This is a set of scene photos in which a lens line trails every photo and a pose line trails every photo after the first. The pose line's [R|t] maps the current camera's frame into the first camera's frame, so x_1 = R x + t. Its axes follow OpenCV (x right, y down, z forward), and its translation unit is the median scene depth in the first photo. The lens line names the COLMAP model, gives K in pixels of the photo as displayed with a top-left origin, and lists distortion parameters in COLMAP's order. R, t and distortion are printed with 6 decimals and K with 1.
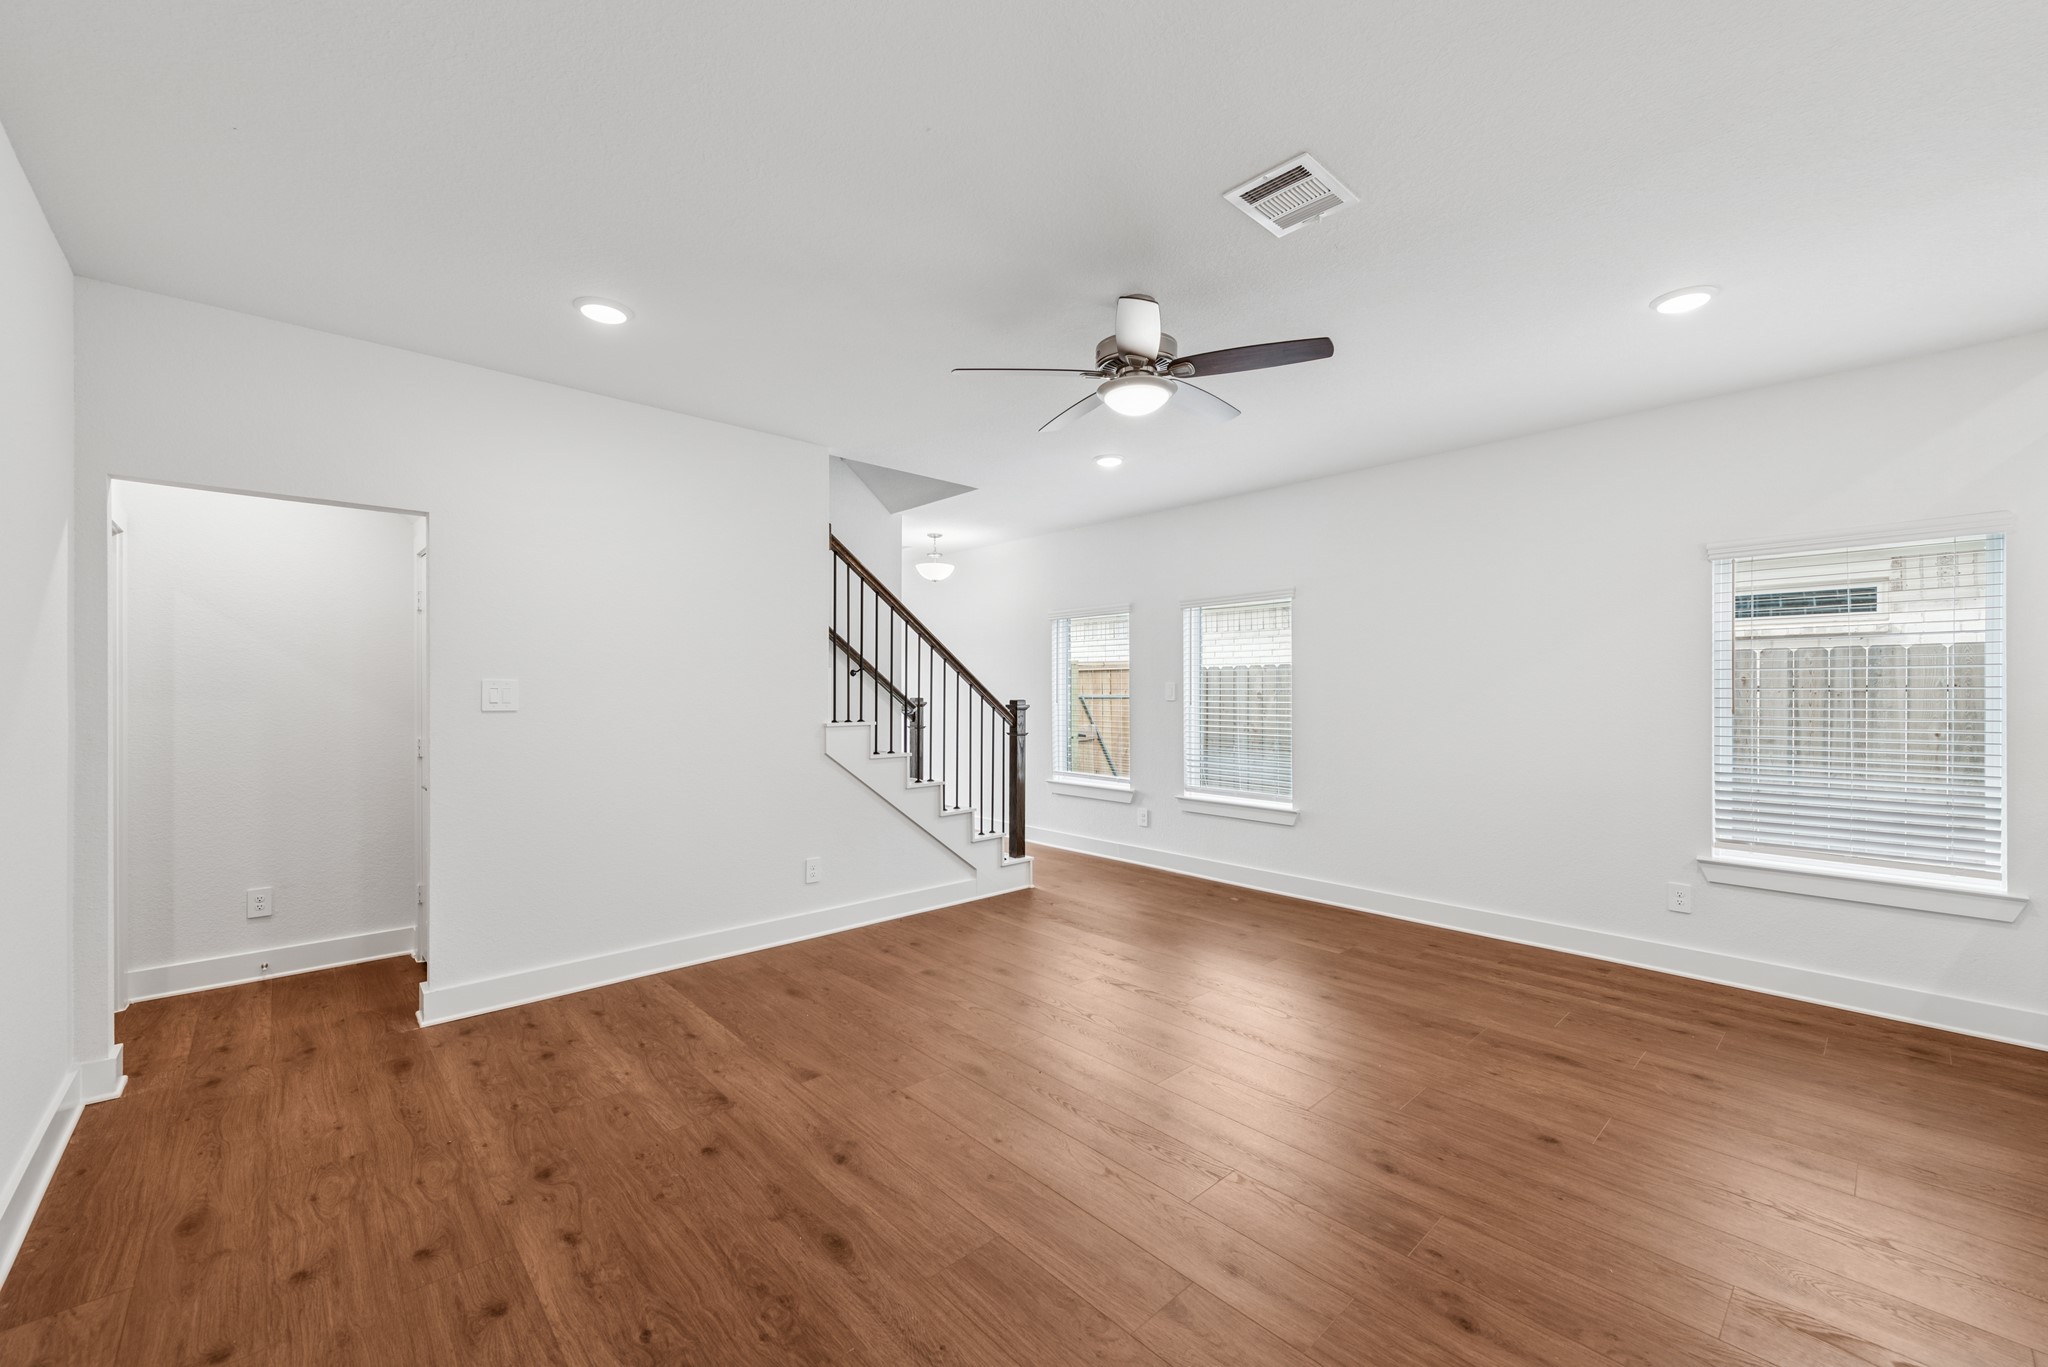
lens RADIAL K [[806.3, 0, 1024.0], [0, 806.3, 683.5], [0, 0, 1]] dist [0.010744, -0.000308]
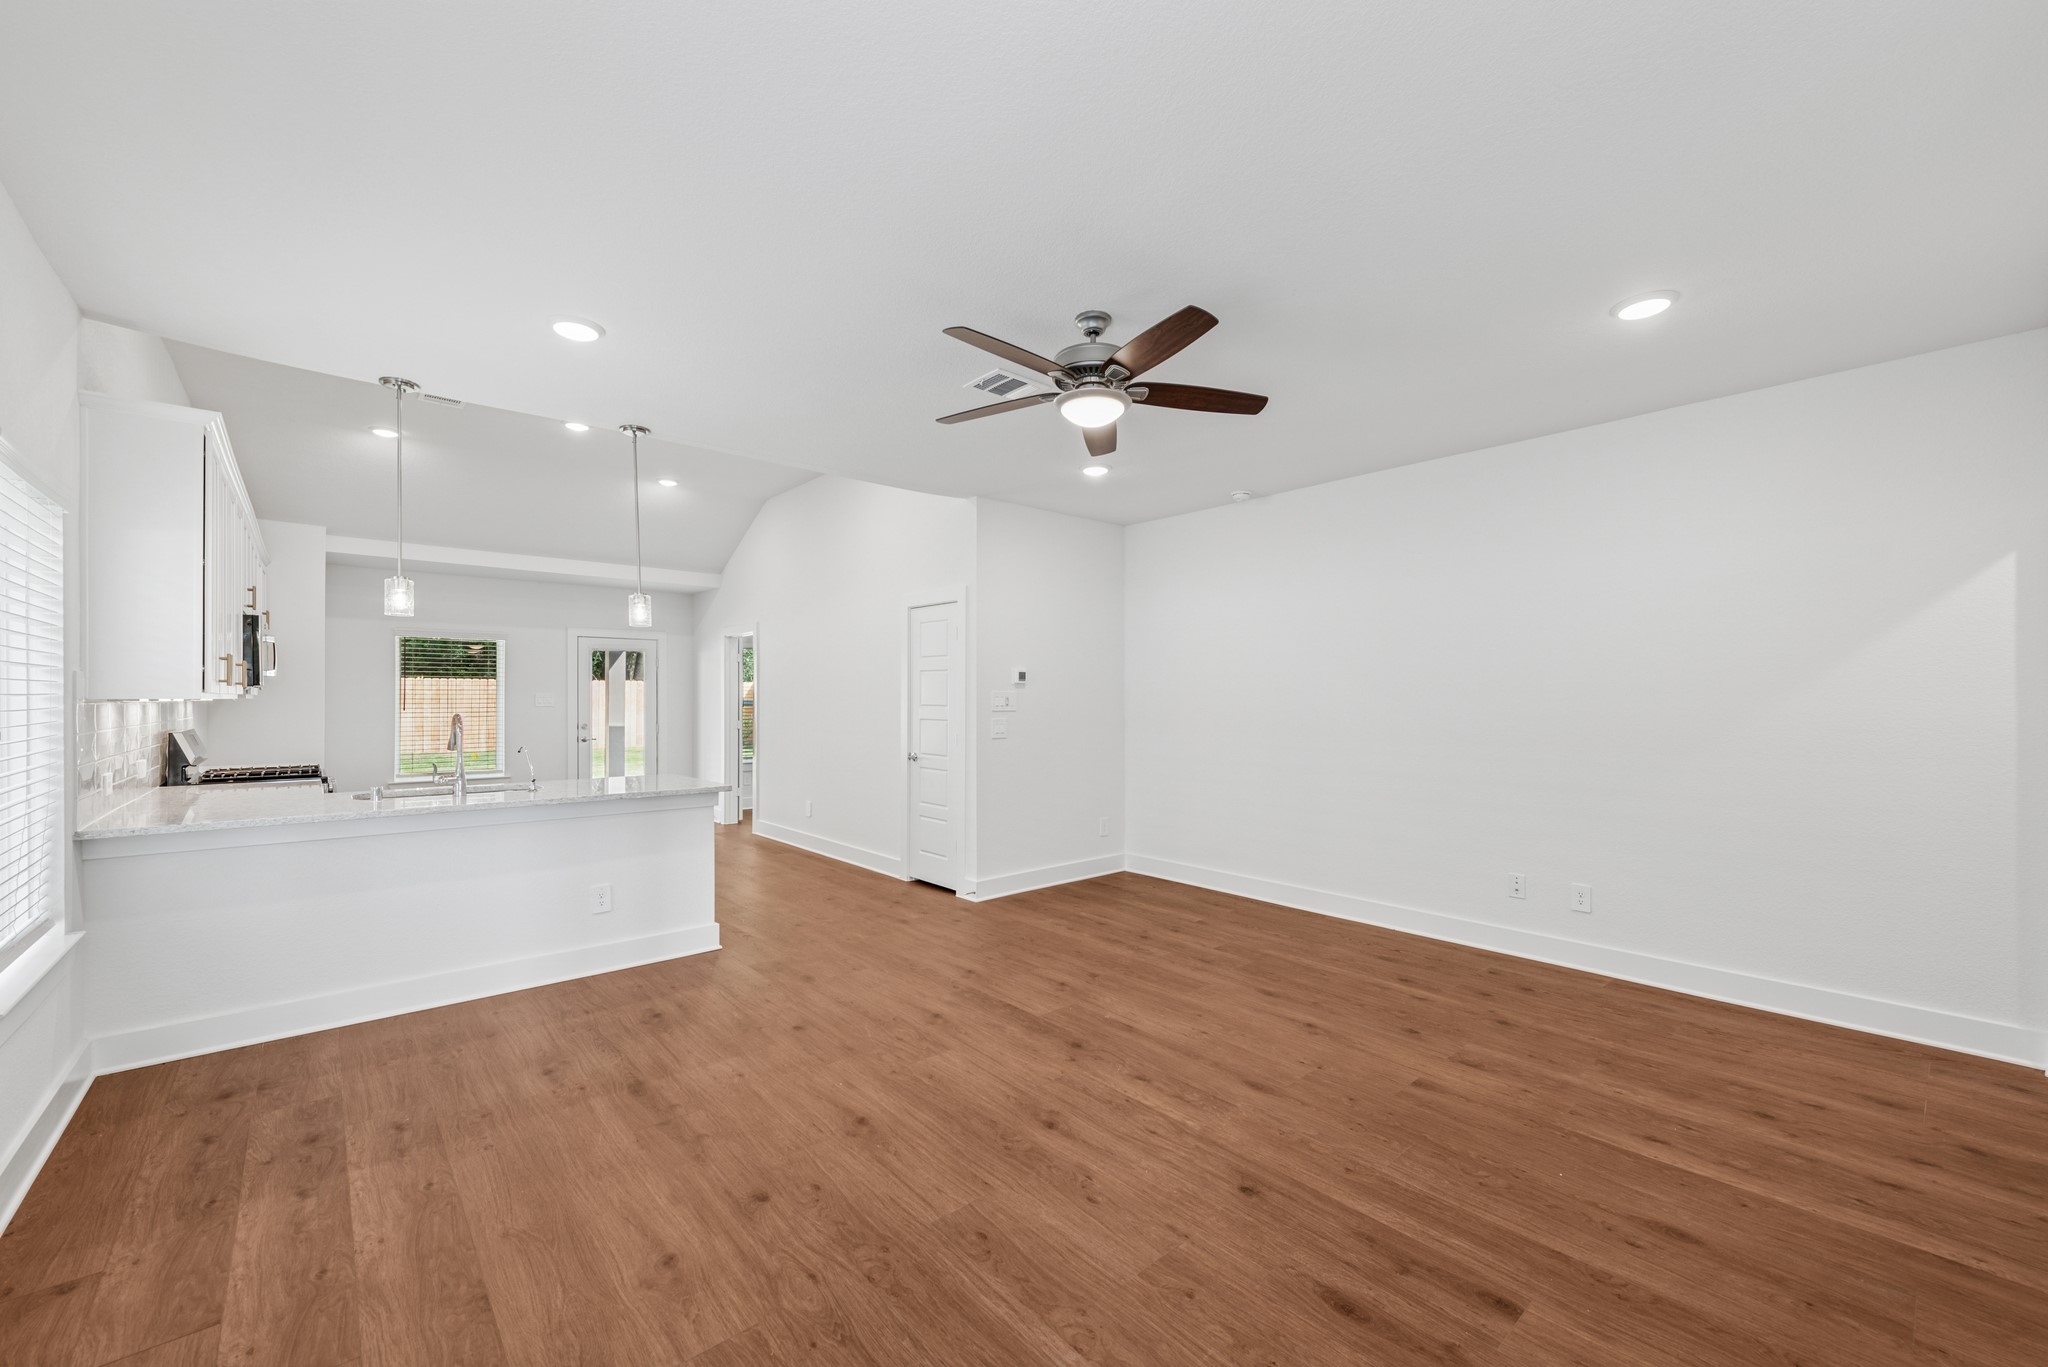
lens RADIAL K [[813.3, 0, 1027.0], [0, 813.3, 695.8], [0, 0, 1]] dist [0.013212, -0.000191]
pose [[-0.999618, 0.001317, 0.027608, 0.178252], [0.001026, 0.999944, -0.010546, 0.015040], [-0.027620, -0.010513, -0.999563, 1.881859]]
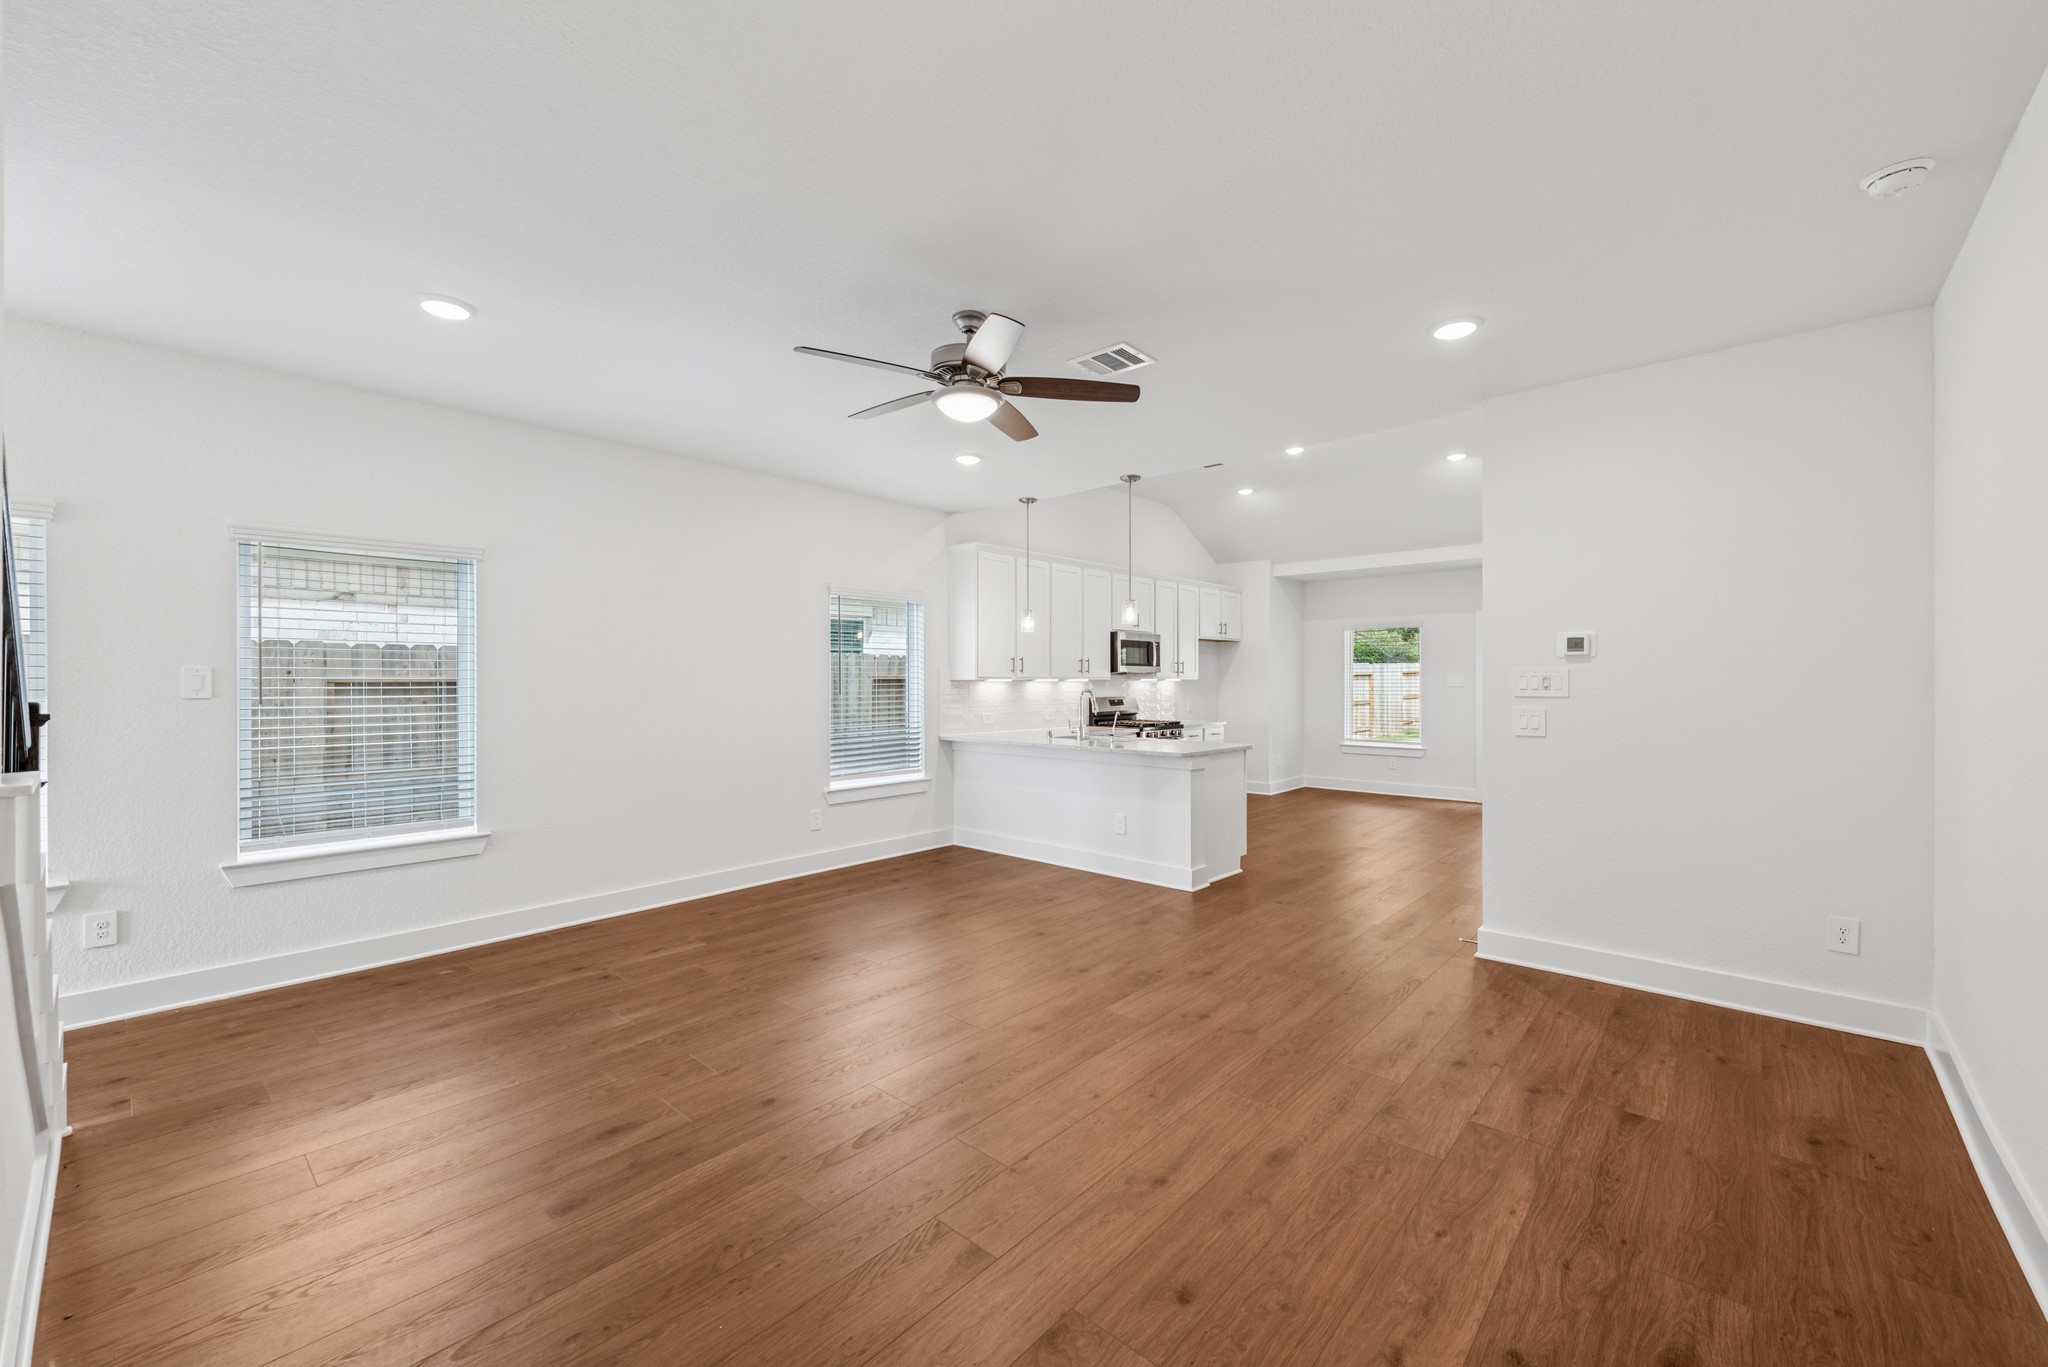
lens RADIAL K [[805.2, 0, 1038.5], [0, 805.2, 678.1], [0, 0, 1]] dist [0.014014, -0.000128]
pose [[-0.101281, 0.001787, 0.994856, -0.871387], [-0.006298, 0.999977, -0.002438, 0.008577], [-0.994838, -0.006513, -0.101267, 0.944924]]
